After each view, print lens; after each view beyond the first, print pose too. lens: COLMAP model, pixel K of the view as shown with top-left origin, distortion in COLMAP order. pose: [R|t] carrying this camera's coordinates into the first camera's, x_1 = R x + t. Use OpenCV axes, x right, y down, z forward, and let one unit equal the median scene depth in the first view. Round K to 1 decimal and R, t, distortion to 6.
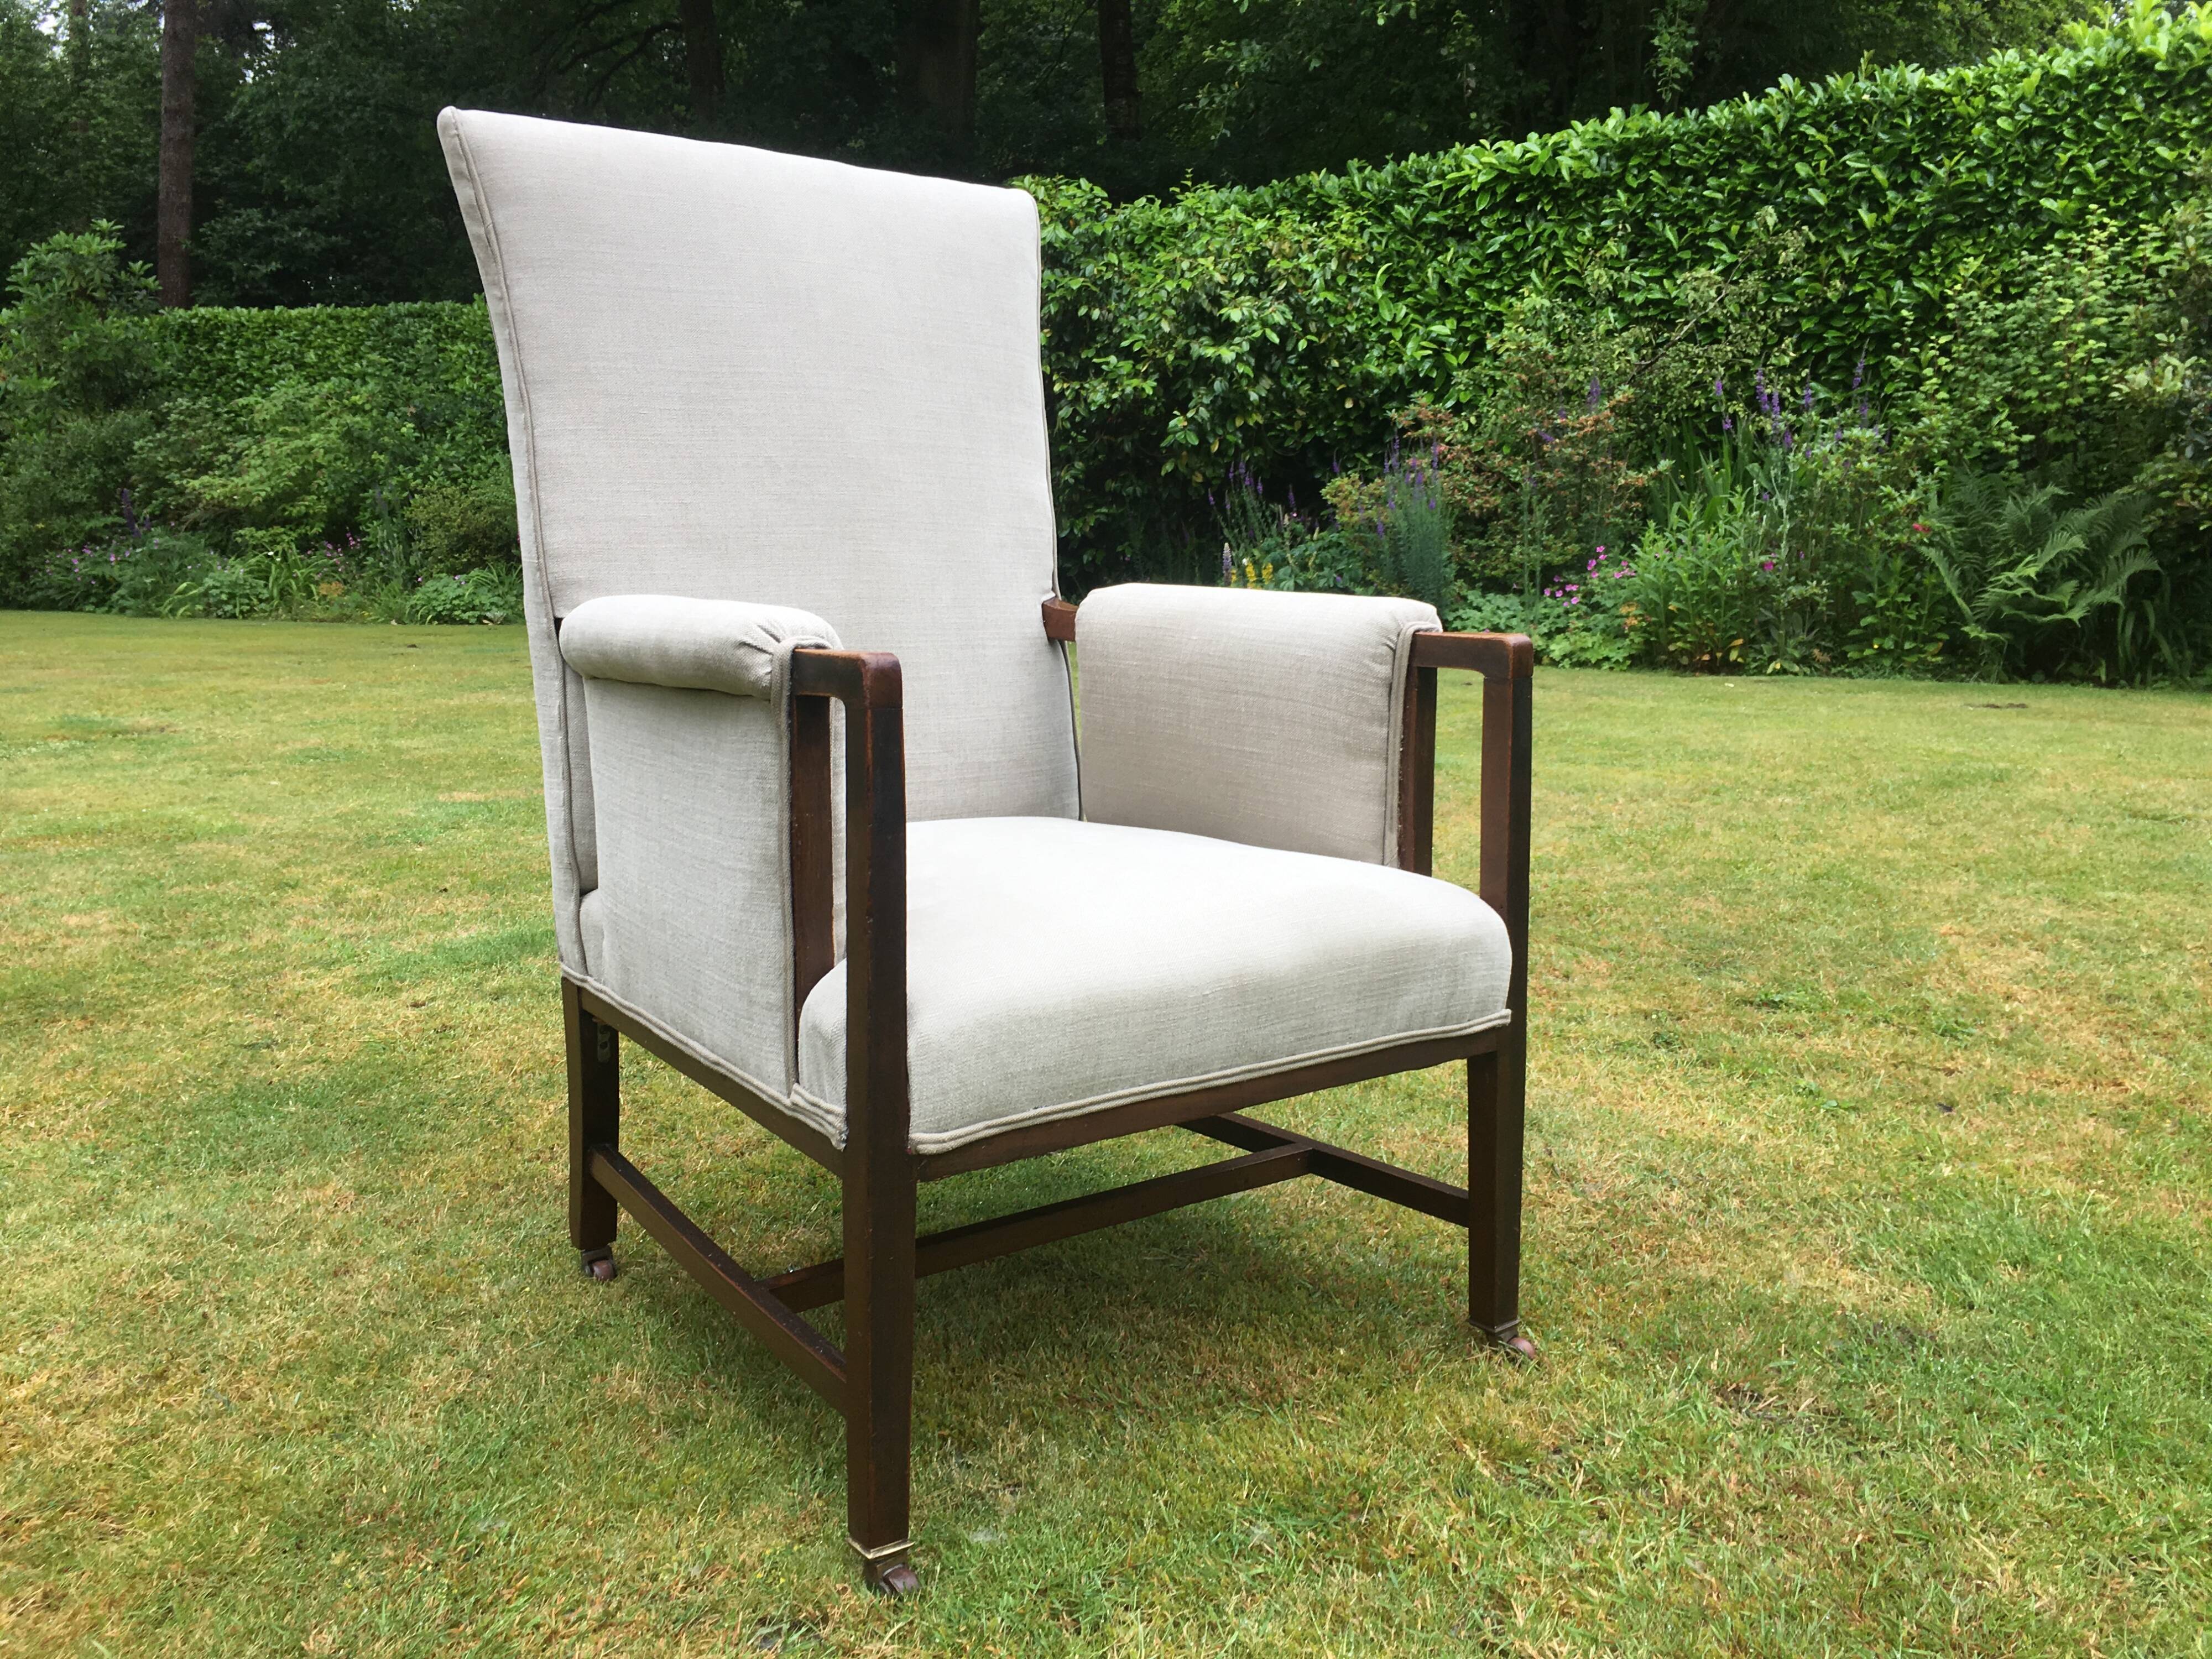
lens RADIAL K [[1874.8, 0, 1103.1], [0, 1874.8, 823.6], [0, 0, 1]] dist [0.100718, -0.116541]
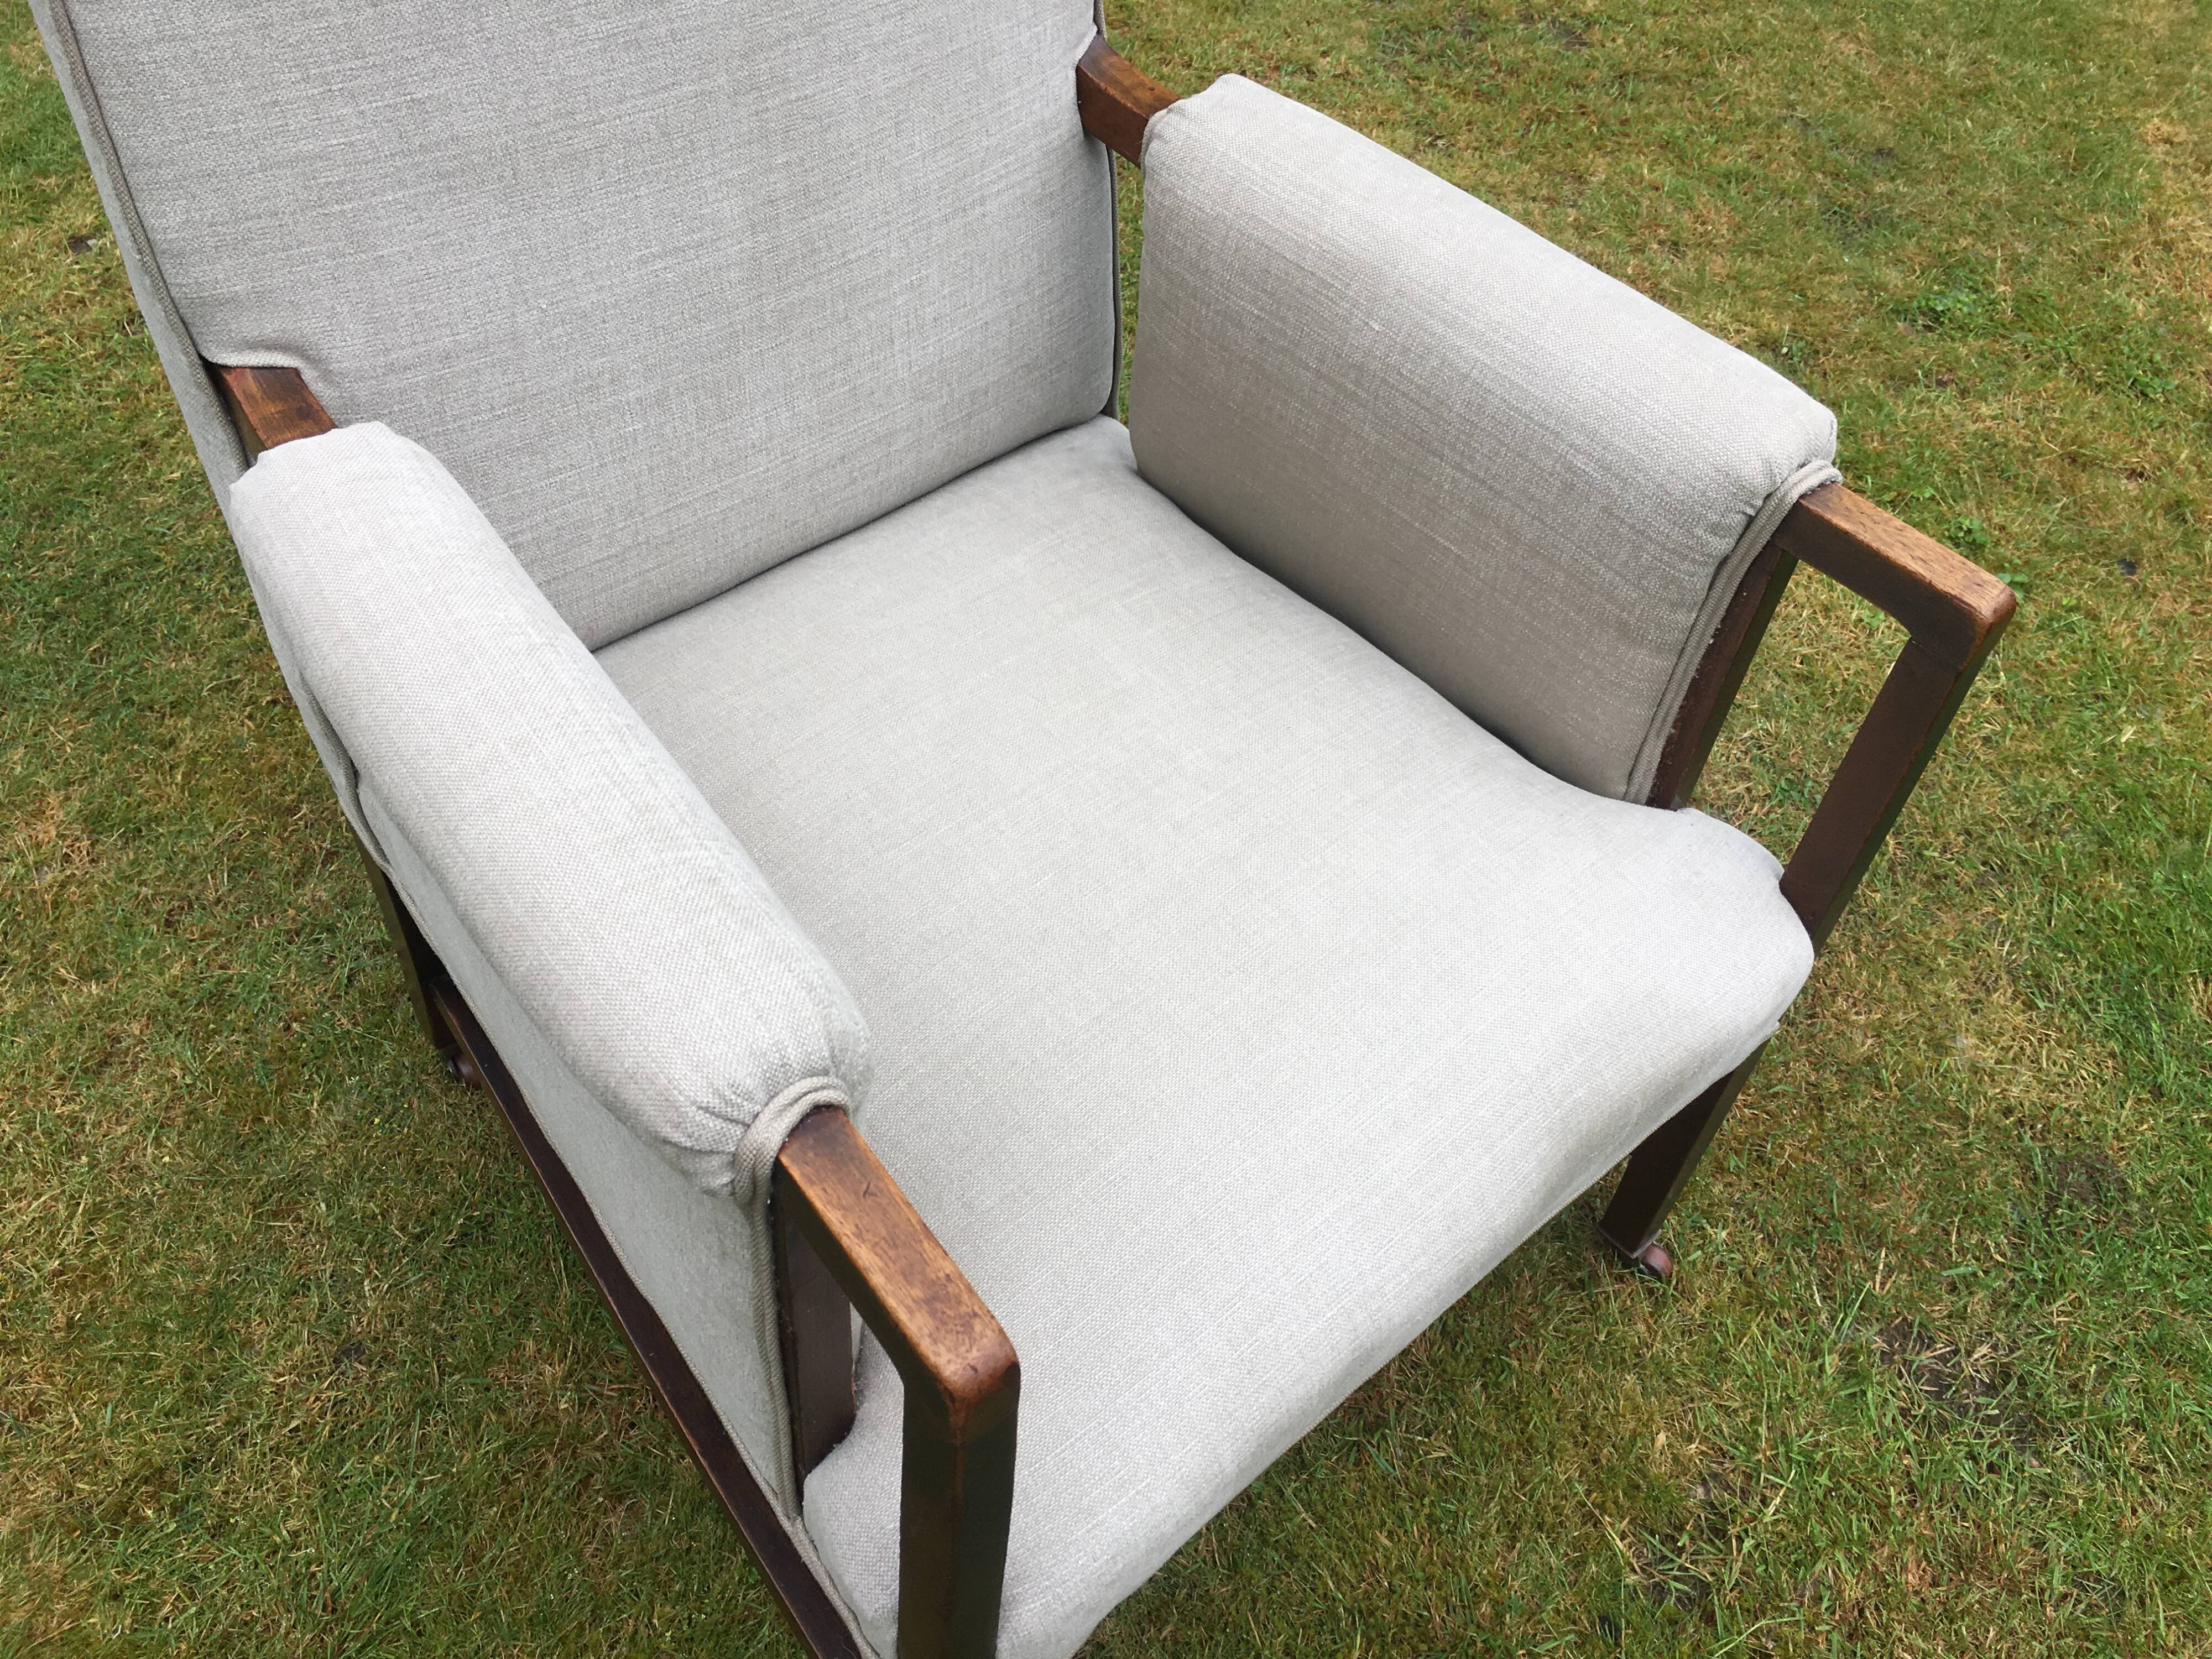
lens RADIAL K [[1890.4, 0, 1118.0], [0, 1890.4, 813.8], [0, 0, 1]] dist [0.091571, -0.119039]
pose [[0.994410, 0.000174, 0.105587, -0.017469], [-0.068054, 0.765632, 0.639669, -0.067825], [-0.080729, -0.643279, 0.761364, 0.091352]]
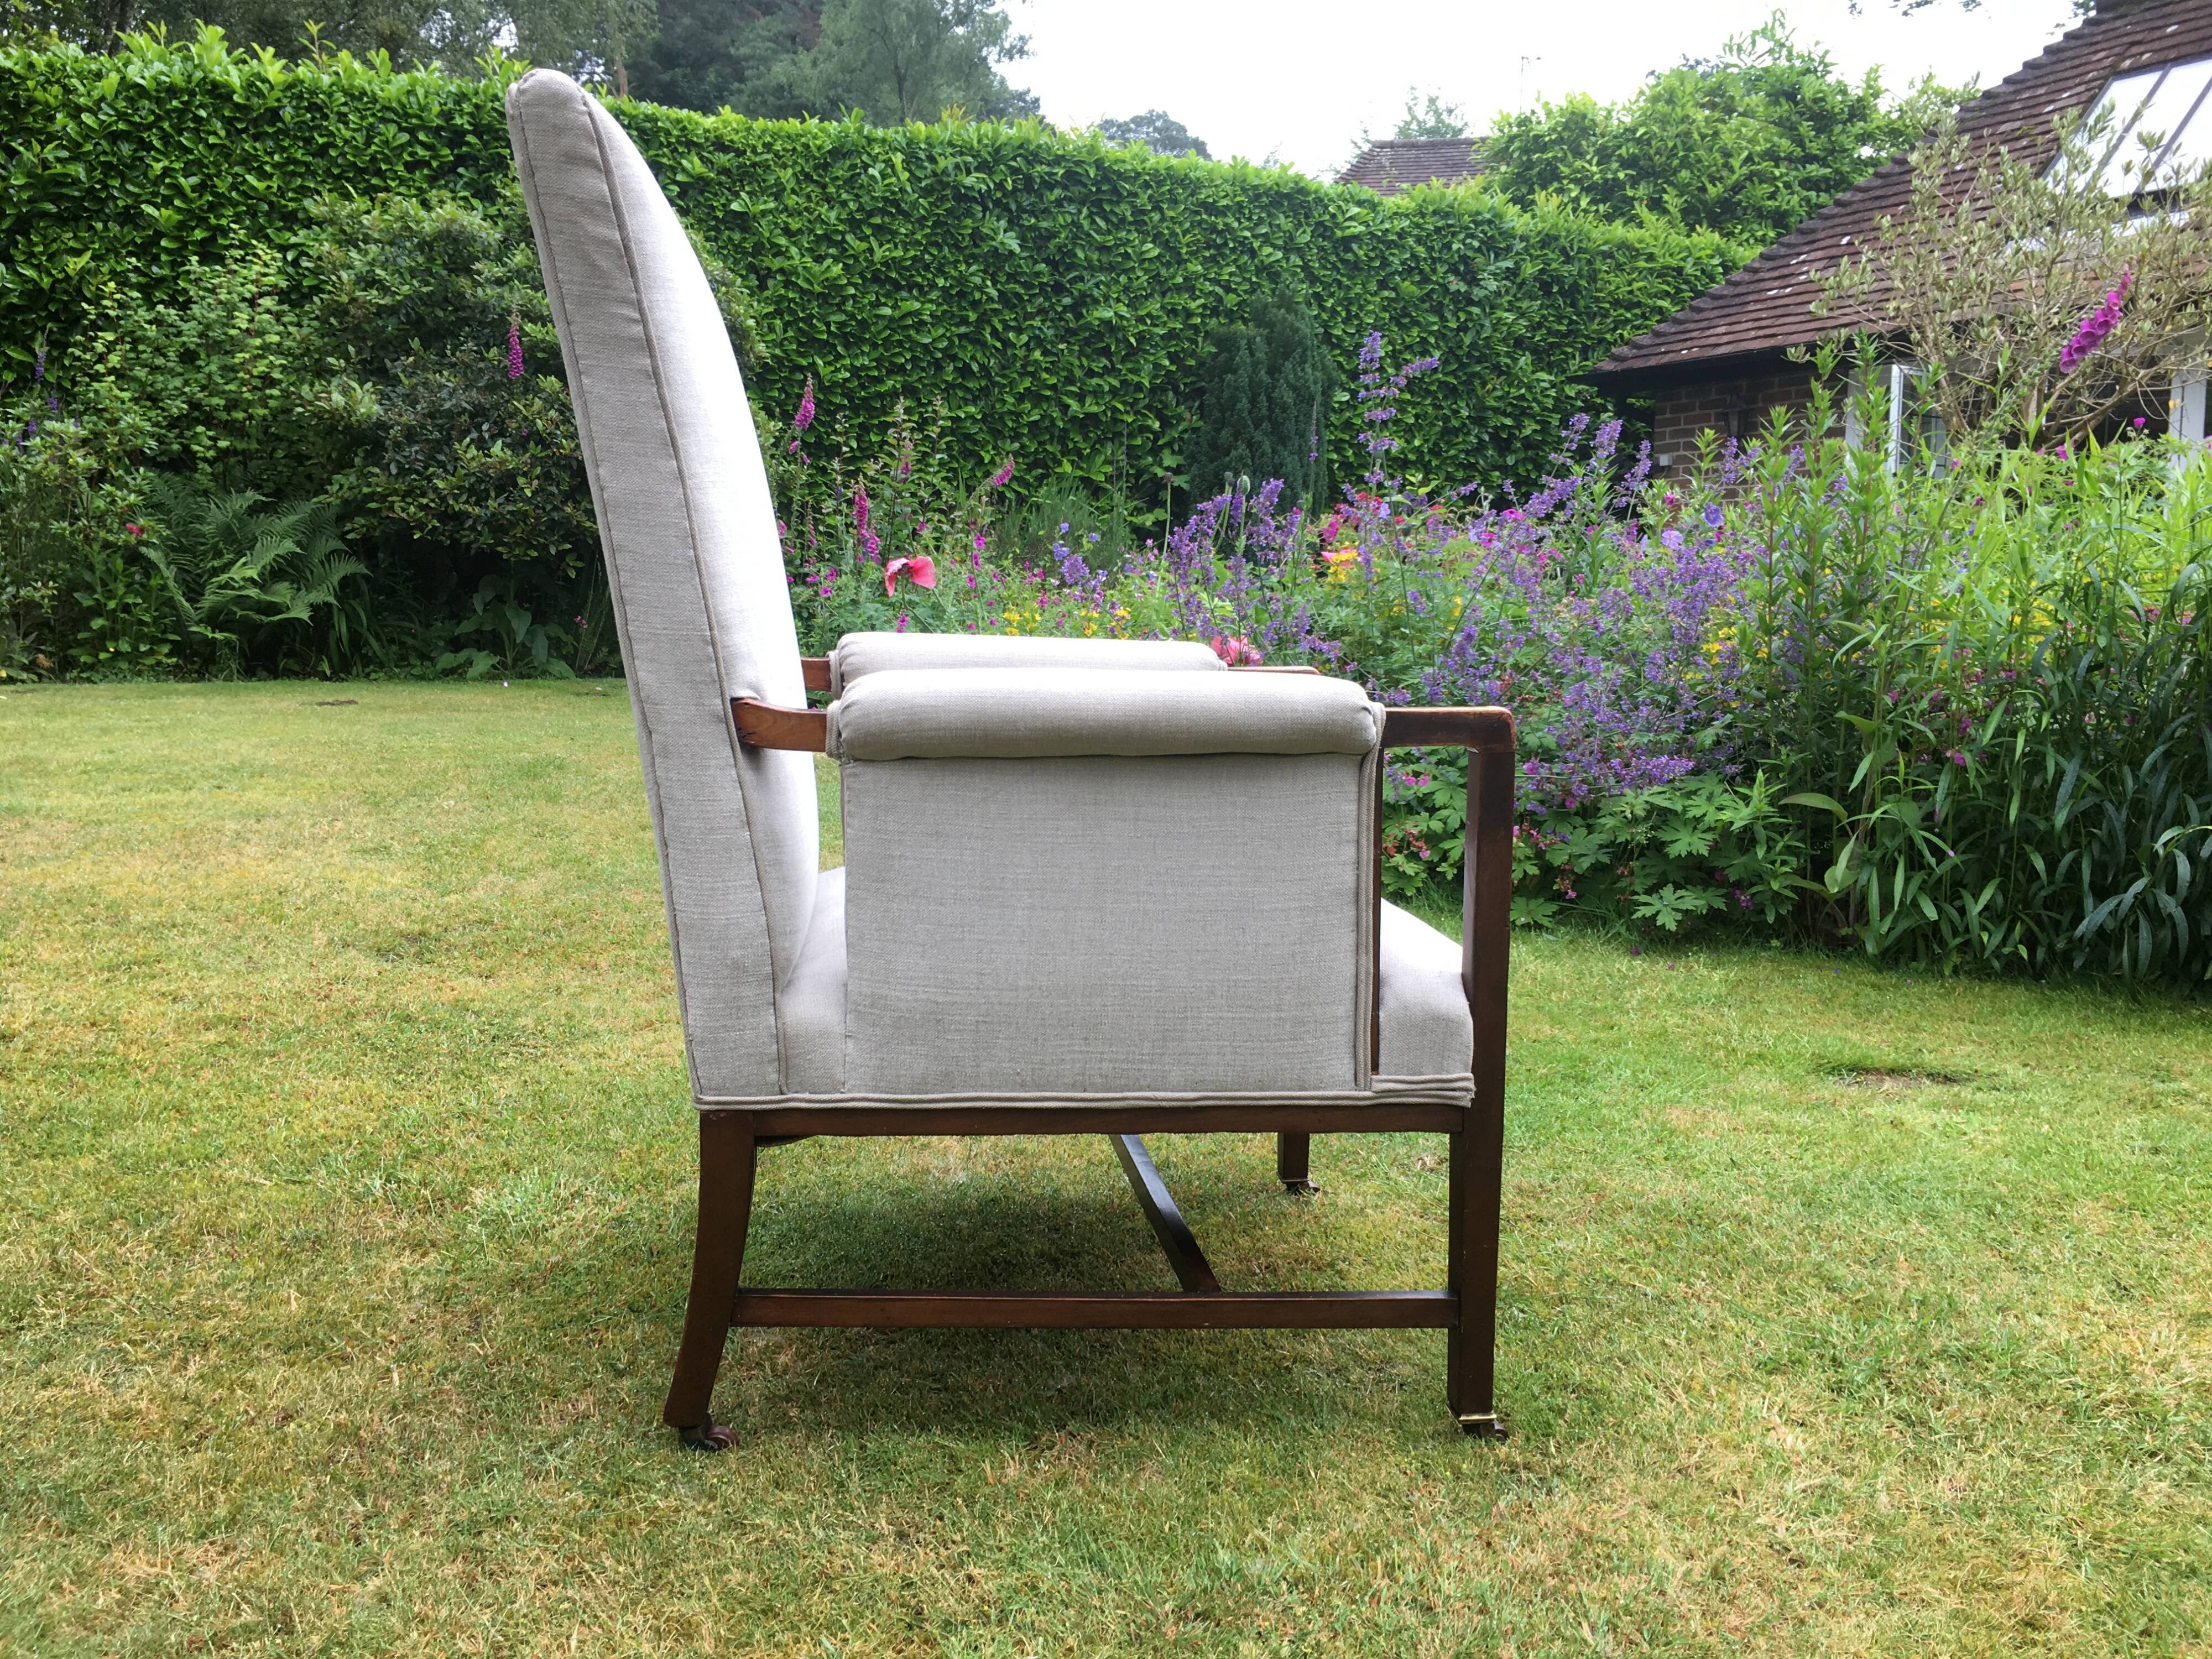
lens RADIAL K [[1860.8, 0, 1097.6], [0, 1860.8, 826.9], [0, 0, 1]] dist [0.103642, -0.118584]
pose [[0.493735, -0.121225, 0.861121, -0.172409], [0.112885, 0.990792, 0.074755, -0.017148], [-0.862254, 0.060298, 0.502873, 0.075683]]
